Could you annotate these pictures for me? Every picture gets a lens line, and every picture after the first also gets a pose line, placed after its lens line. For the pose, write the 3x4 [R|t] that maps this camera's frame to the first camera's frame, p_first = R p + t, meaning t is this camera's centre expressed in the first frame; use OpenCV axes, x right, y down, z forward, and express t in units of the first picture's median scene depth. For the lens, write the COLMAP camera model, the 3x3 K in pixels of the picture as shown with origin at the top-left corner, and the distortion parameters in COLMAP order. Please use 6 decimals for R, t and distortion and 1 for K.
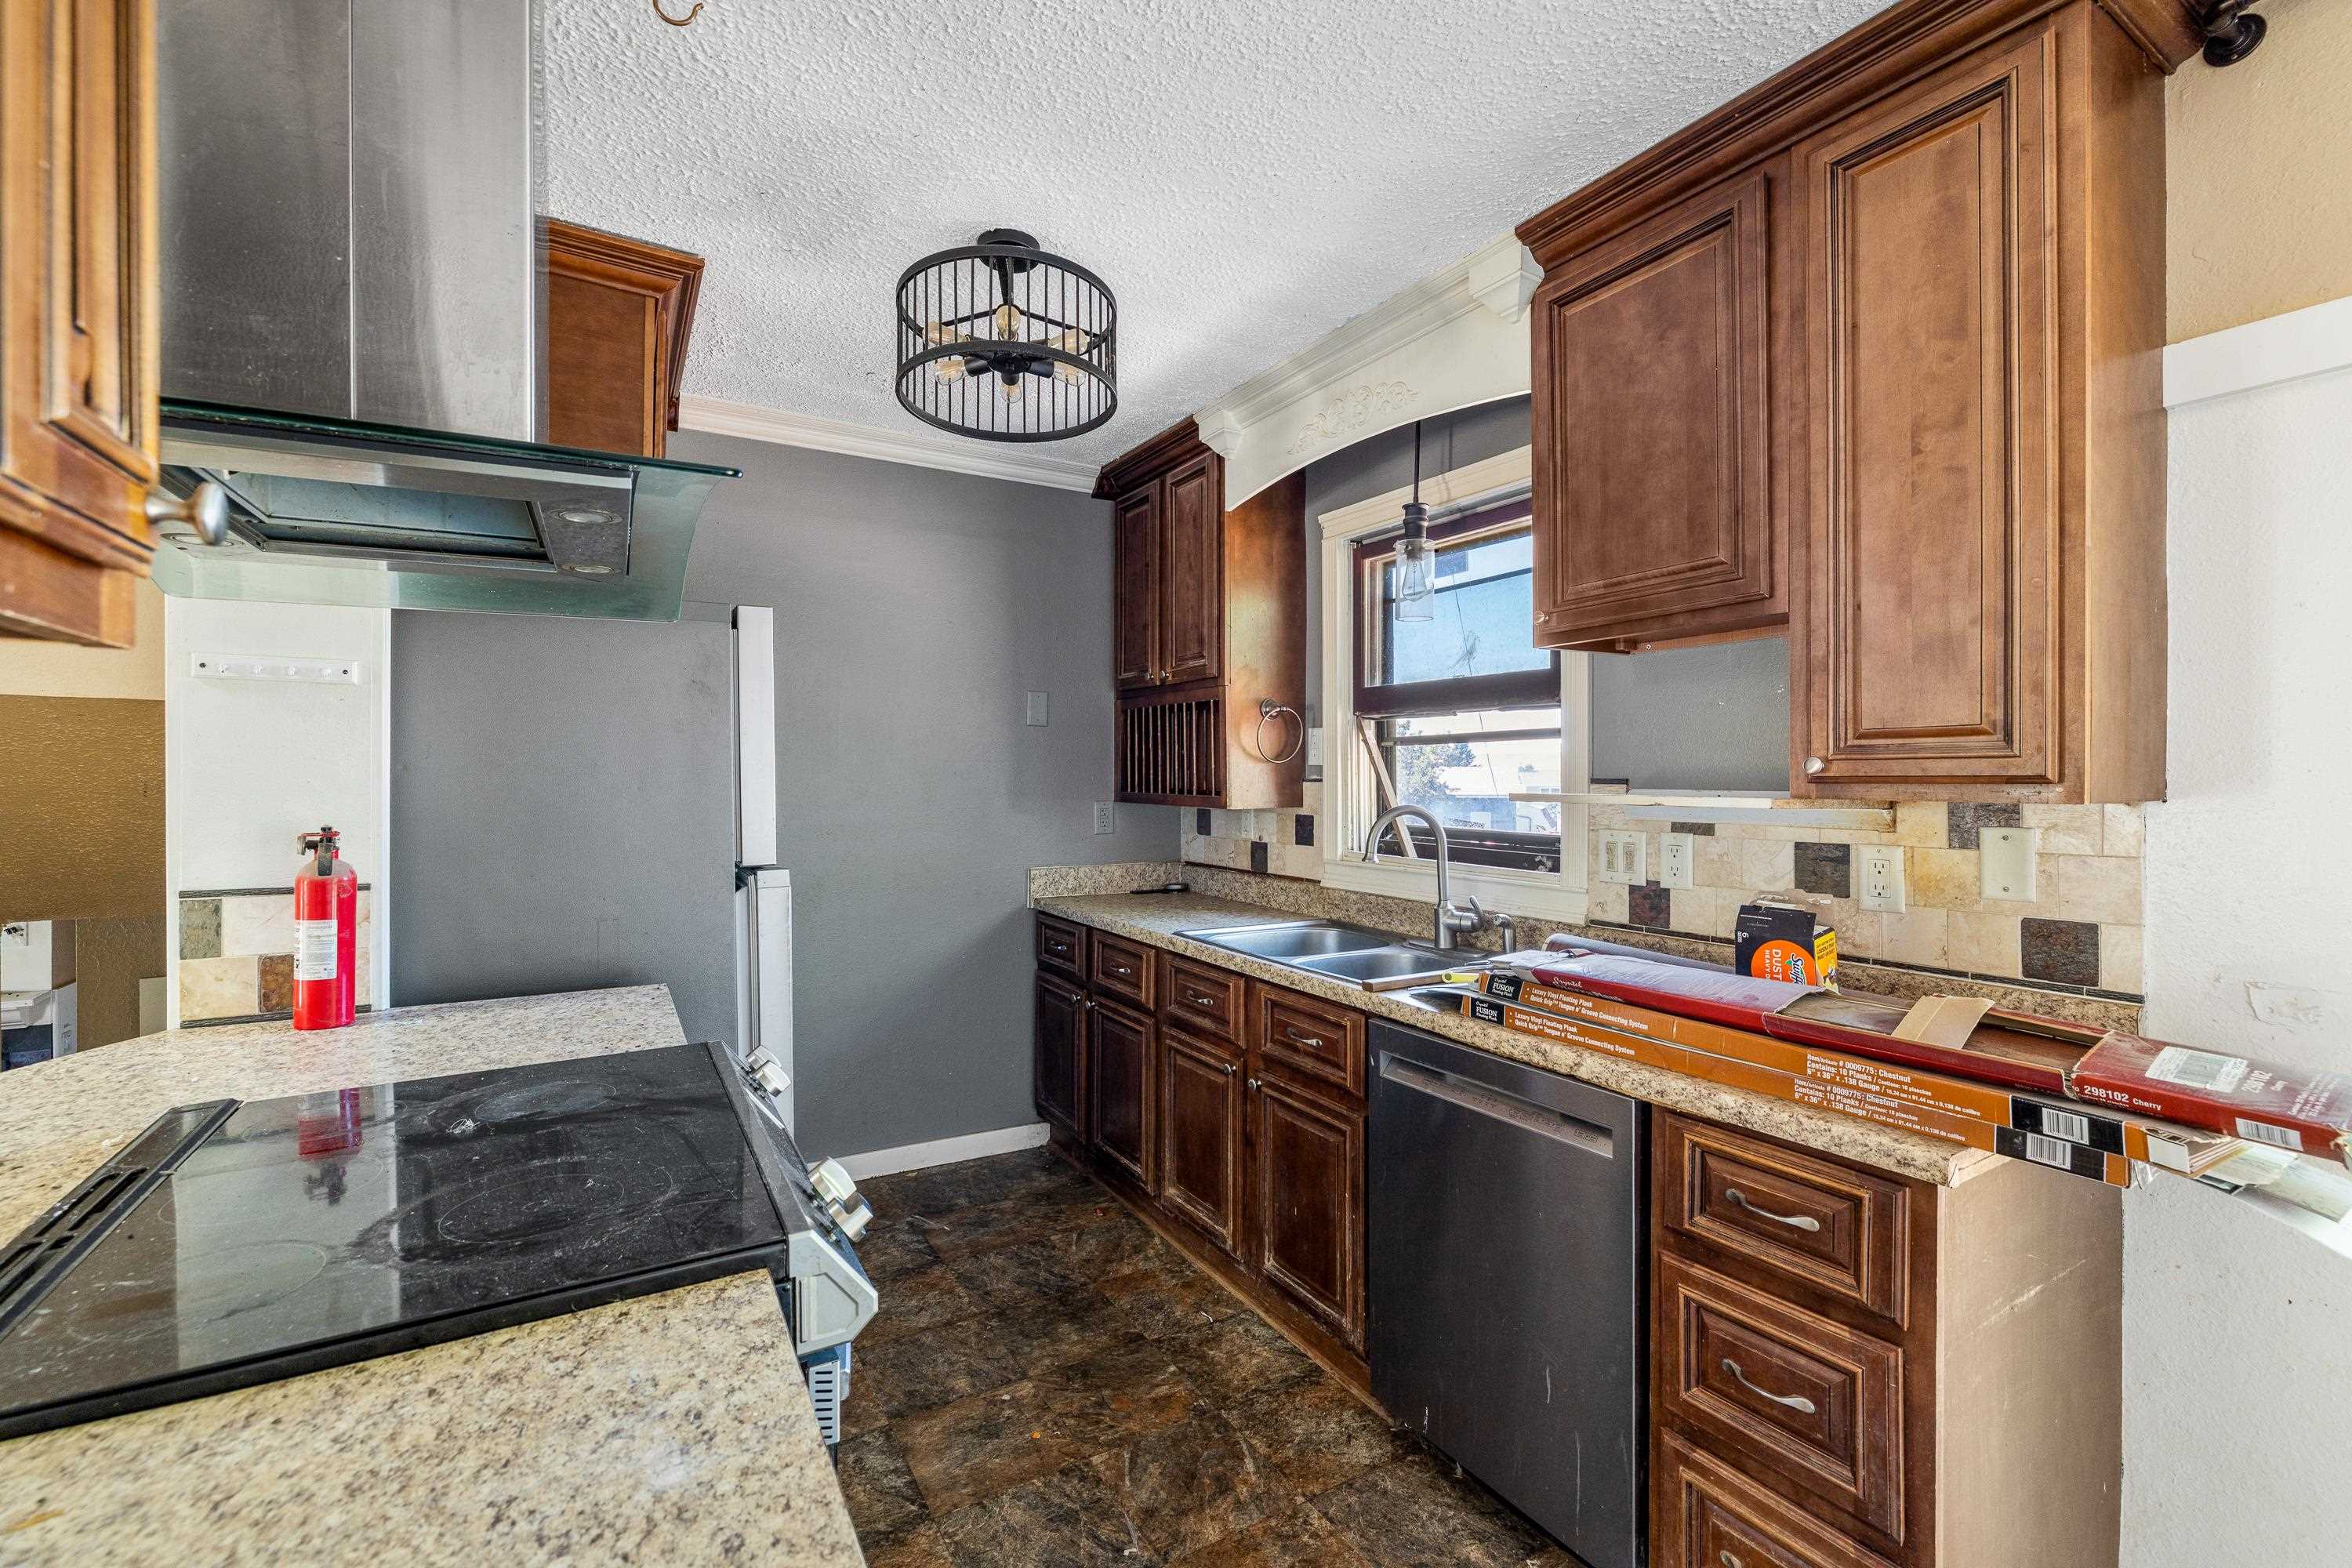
lens RADIAL K [[1021.6, 0, 1173.4], [0, 1021.6, 787.8], [0, 0, 1]] dist [-0.004135, 0.000319]
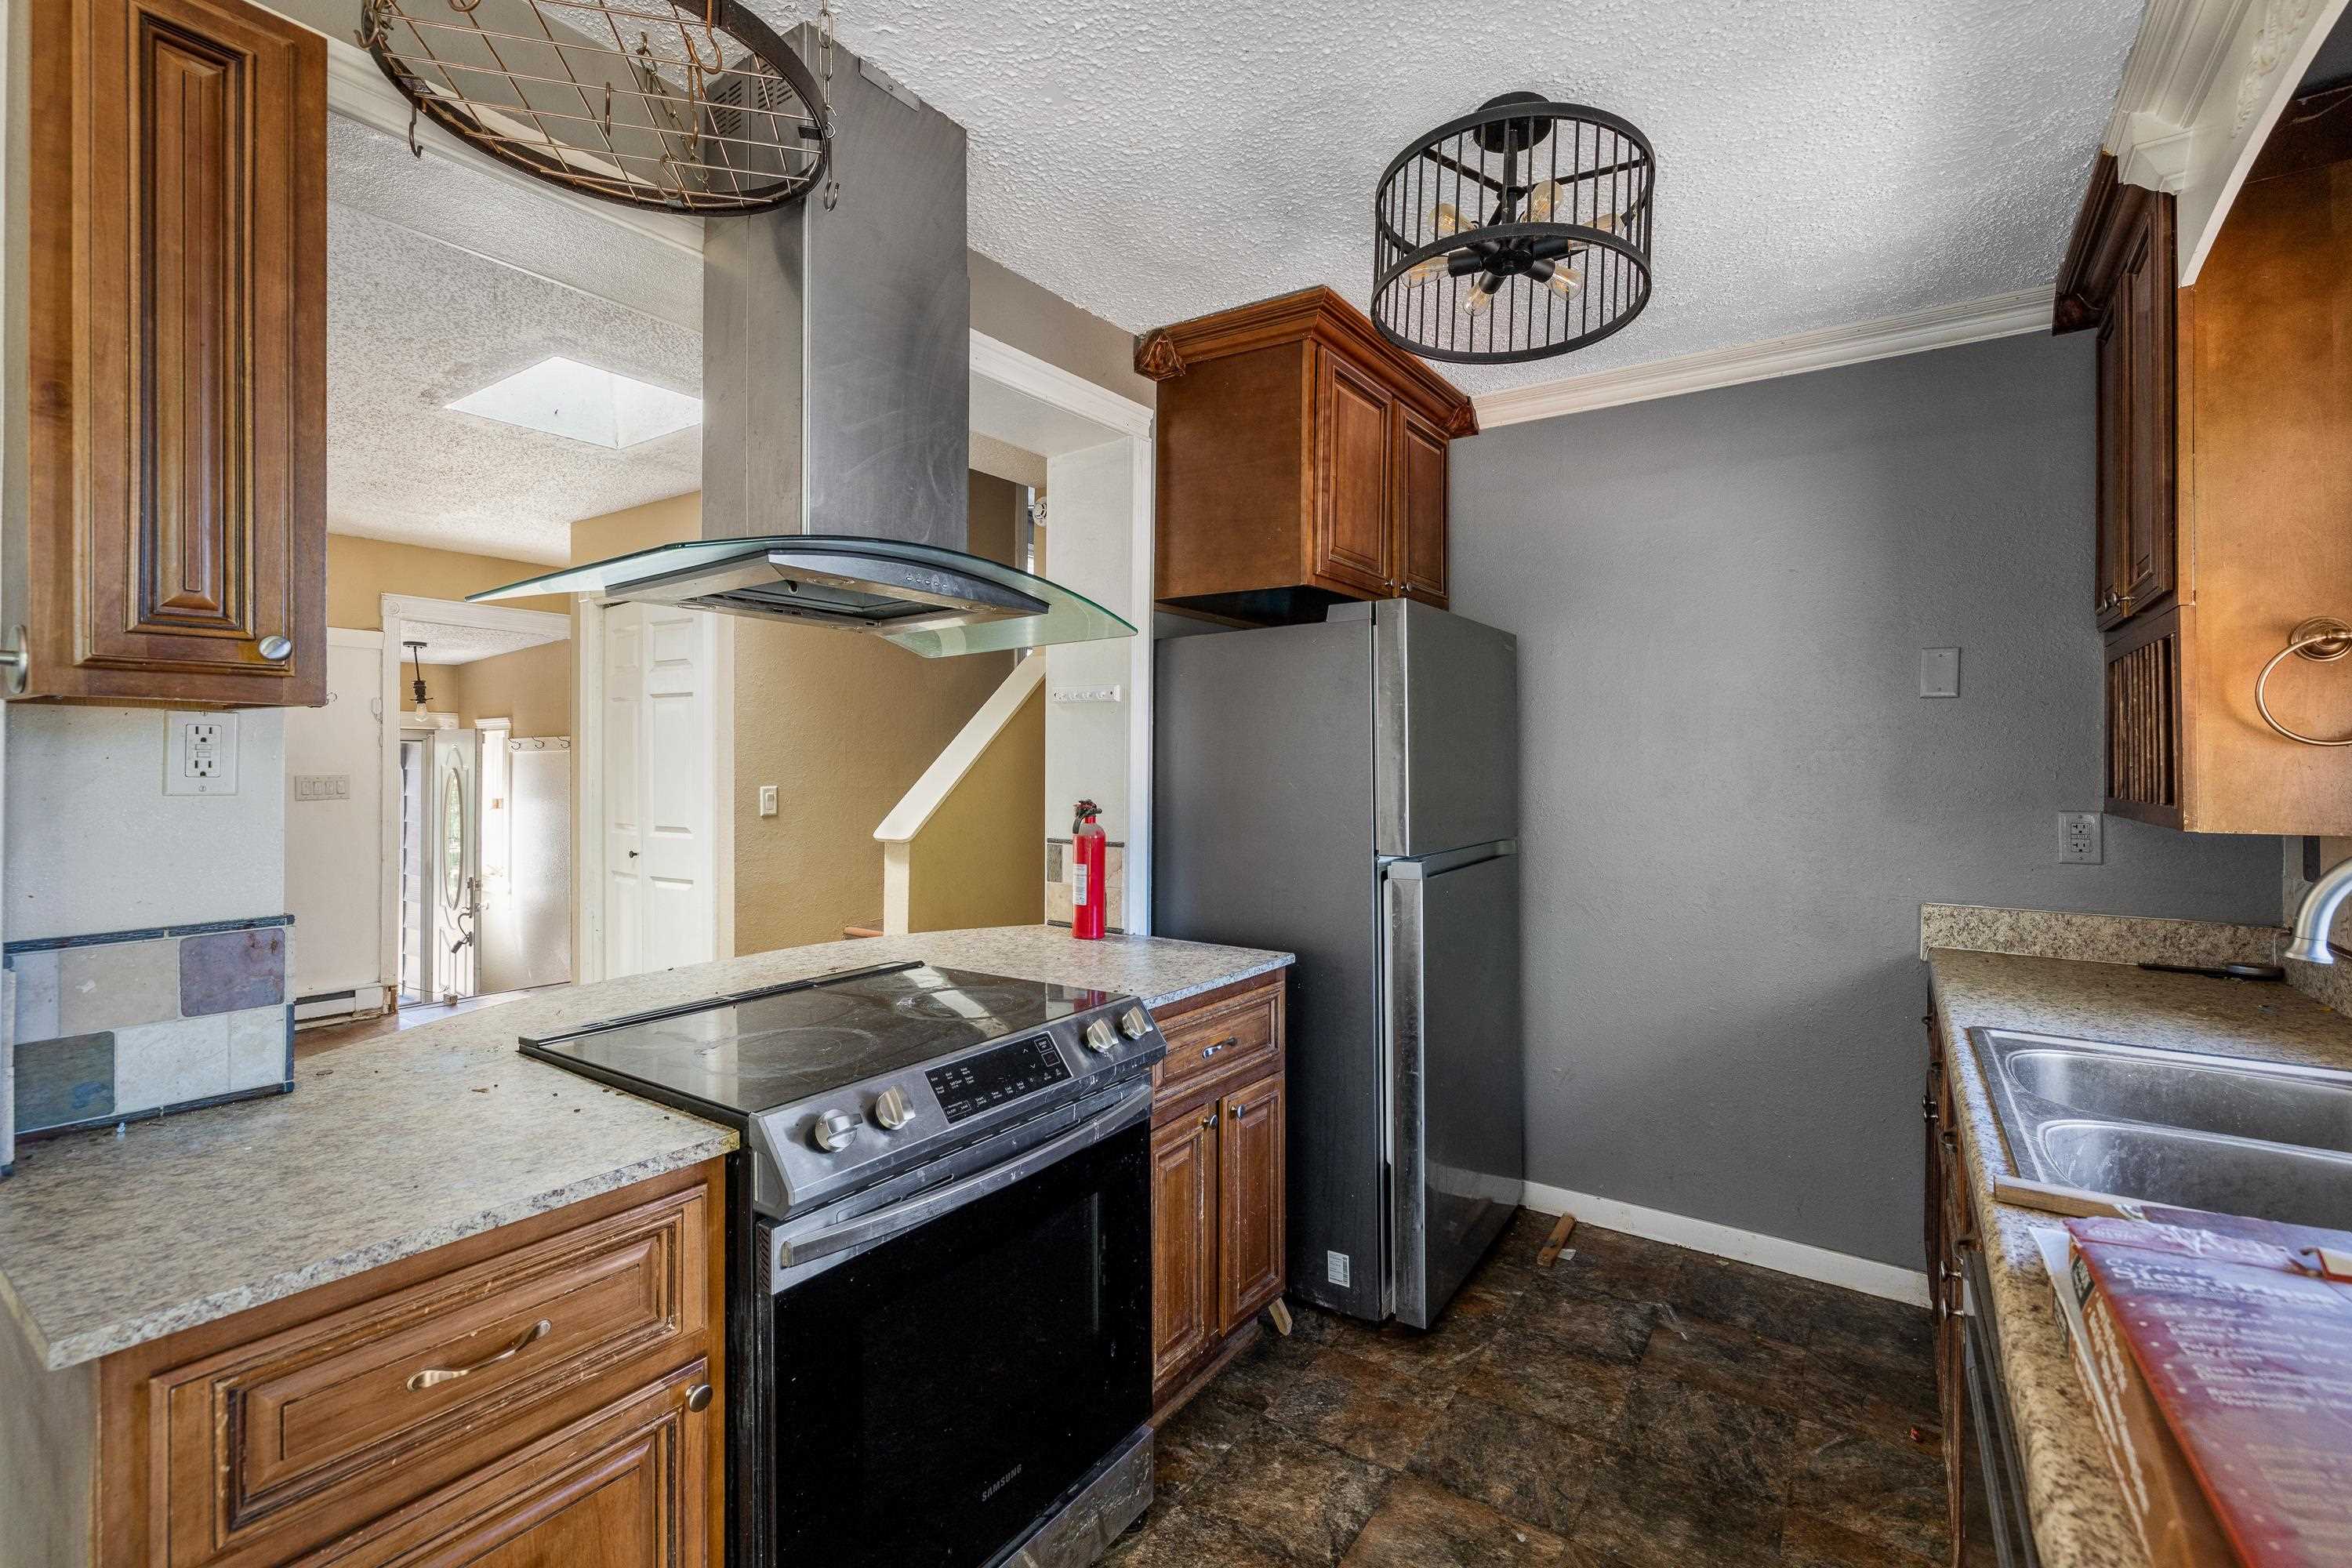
lens RADIAL K [[1021.6, 0, 1166.4], [0, 1021.6, 768.9], [0, 0, 1]] dist [-0.004135, 0.000319]
pose [[0.426711, 0.004213, -0.904378, 0.352023], [-0.015879, 0.999870, -0.002834, -0.002888], [0.904249, 0.015570, 0.426722, 0.312603]]
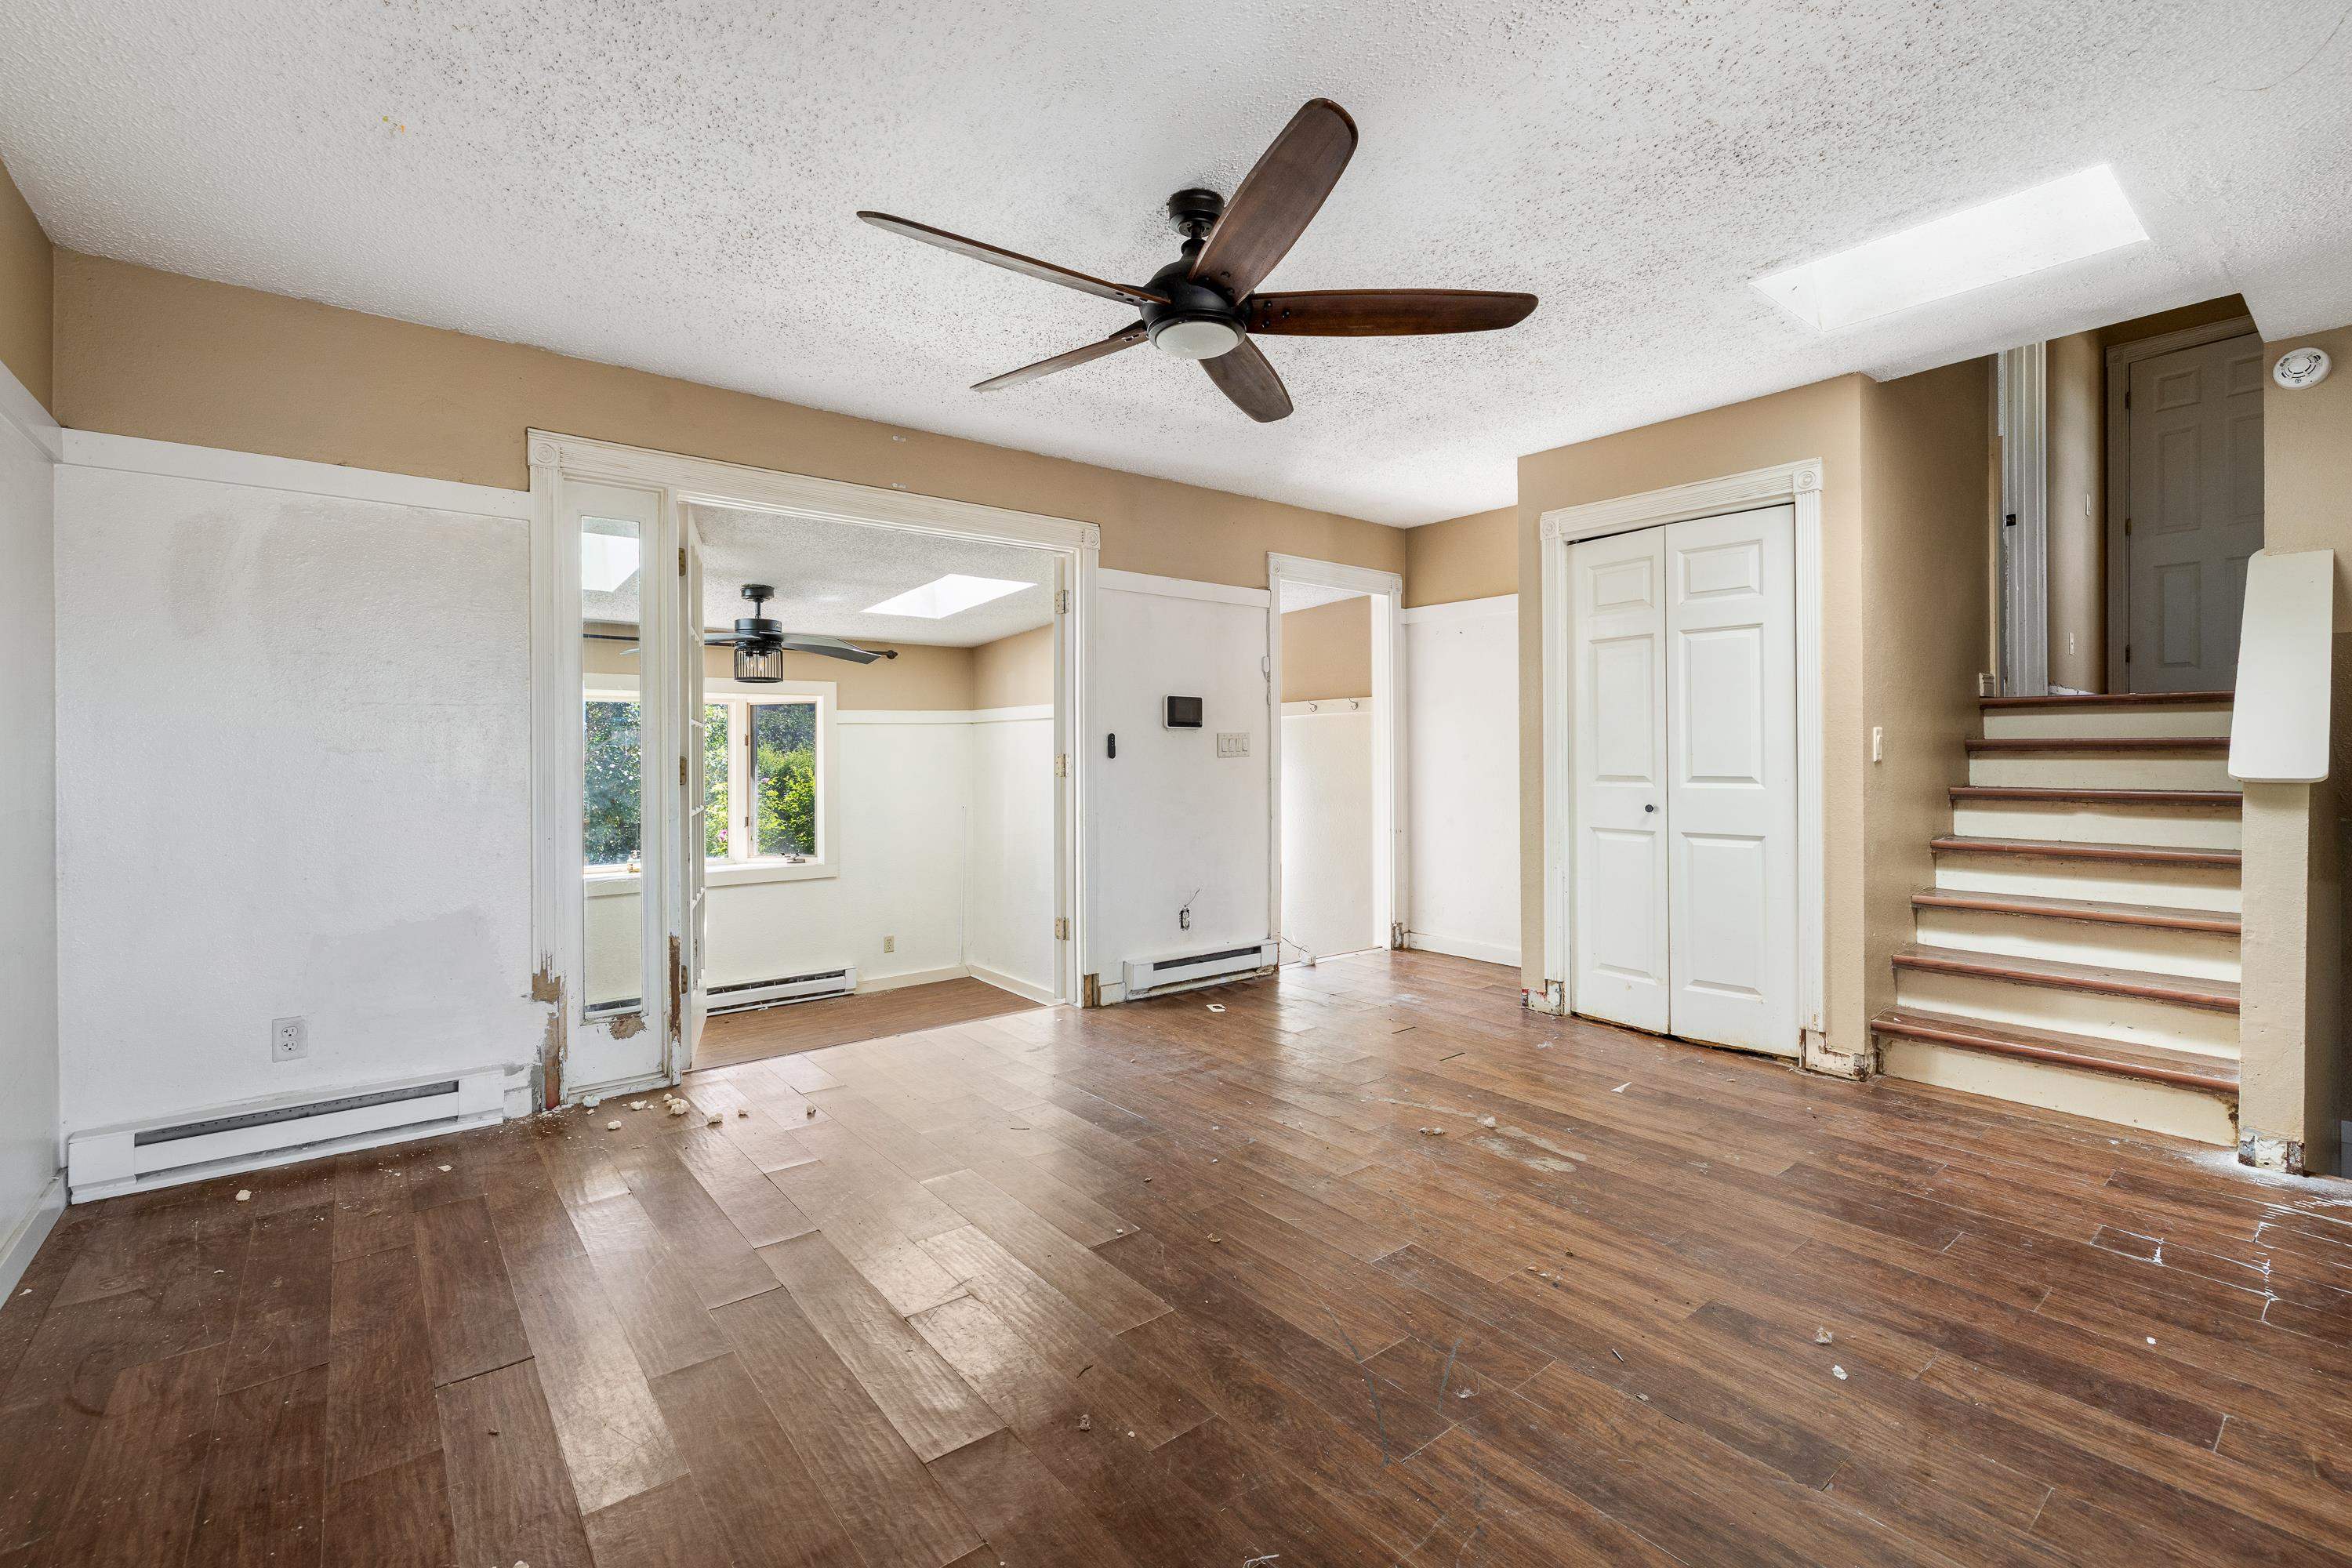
lens RADIAL K [[1021.6, 0, 1183.5], [0, 1021.6, 760.2], [0, 0, 1]] dist [-0.004135, 0.000319]
pose [[0.151969, 0.003222, -0.988380, -0.145504], [-0.006350, 0.999977, 0.002283, 0.076391], [0.988365, 0.005929, 0.151986, -0.684217]]
